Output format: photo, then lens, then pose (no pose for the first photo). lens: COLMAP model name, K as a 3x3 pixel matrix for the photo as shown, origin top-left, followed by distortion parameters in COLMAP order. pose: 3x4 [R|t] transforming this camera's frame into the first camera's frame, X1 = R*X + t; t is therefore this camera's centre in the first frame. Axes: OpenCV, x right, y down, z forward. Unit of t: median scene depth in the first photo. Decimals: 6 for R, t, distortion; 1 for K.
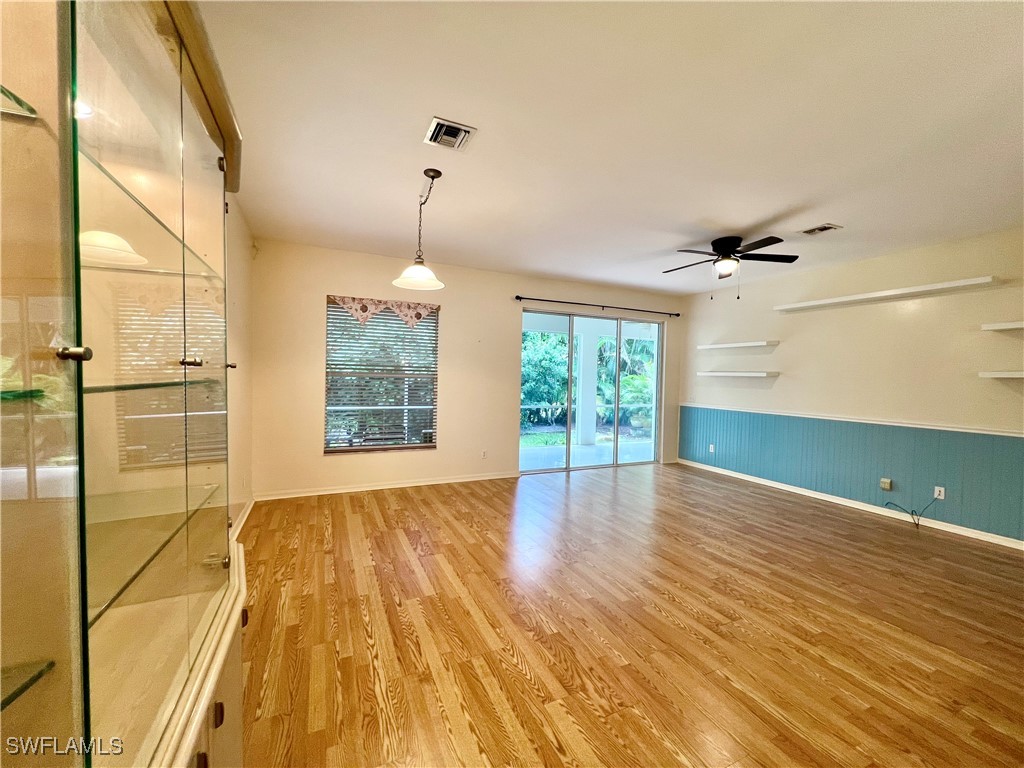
lens RADIAL K [[407.7, 0, 509.7], [0, 407.7, 382.0], [0, 0, 1]] dist [-0.000930, -0.000331]
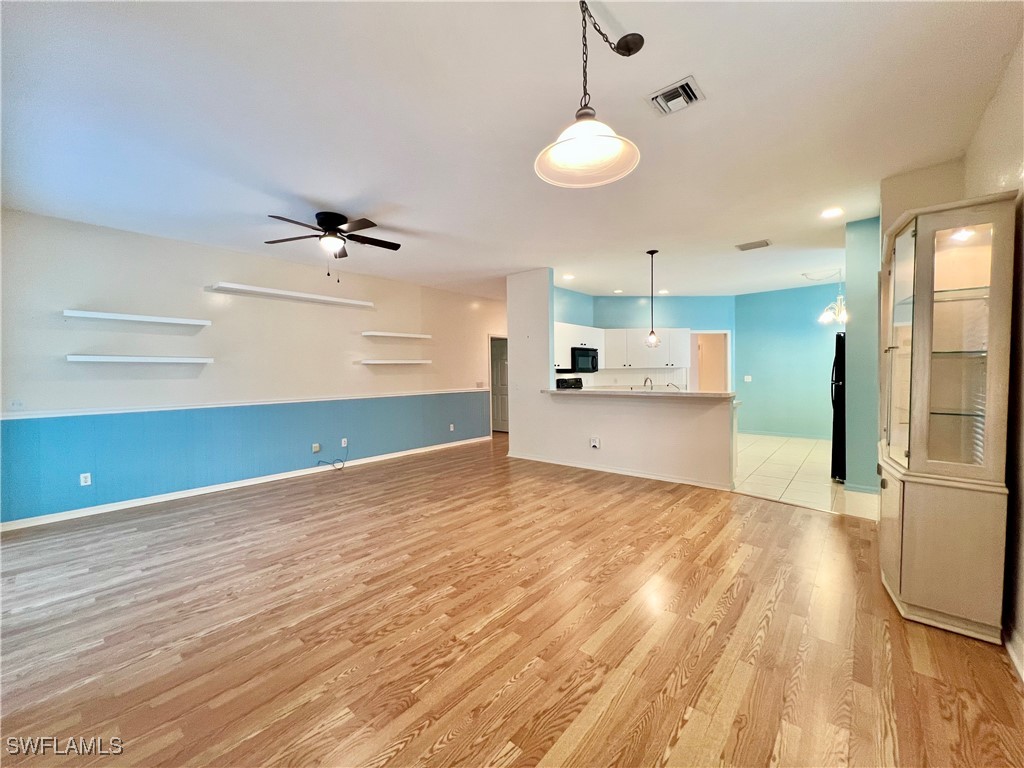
lens RADIAL K [[407.7, 0, 509.7], [0, 407.7, 382.0], [0, 0, 1]] dist [-0.000930, -0.000331]
pose [[-0.407197, -0.032861, 0.912749, -0.657138], [0.019924, 0.998795, 0.044848, 0.000255], [-0.913123, 0.036448, -0.406052, 1.319916]]
